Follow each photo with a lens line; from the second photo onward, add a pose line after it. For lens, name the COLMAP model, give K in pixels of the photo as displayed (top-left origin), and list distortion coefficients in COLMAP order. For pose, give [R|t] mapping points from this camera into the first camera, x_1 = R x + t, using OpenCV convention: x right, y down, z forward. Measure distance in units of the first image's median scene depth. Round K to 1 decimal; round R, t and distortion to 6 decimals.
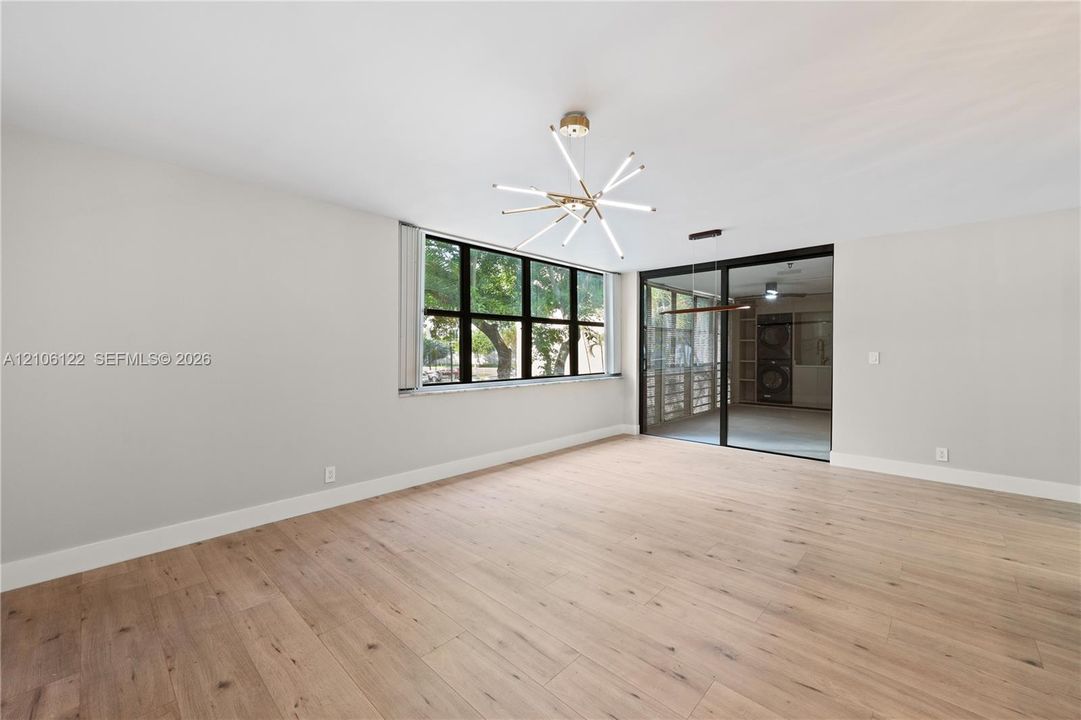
lens RADIAL K [[422.8, 0, 537.7], [0, 422.8, 339.2], [0, 0, 1]] dist [-0.000242, -0.000172]
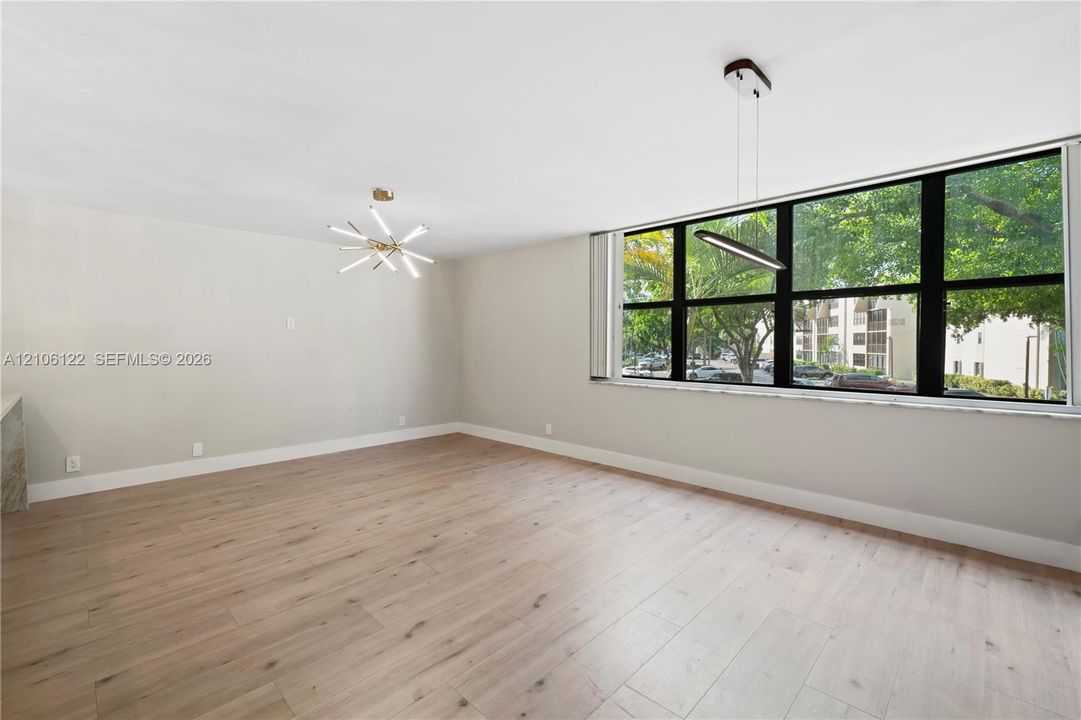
lens RADIAL K [[453.3, 0, 539.2], [0, 453.3, 344.3], [0, 0, 1]] dist [0.000127, -0.006789]
pose [[0.007014, 0.000396, -0.999975, 1.237572], [0.024204, 0.999707, 0.000565, 0.031263], [0.999682, -0.024208, 0.007003, 1.123626]]
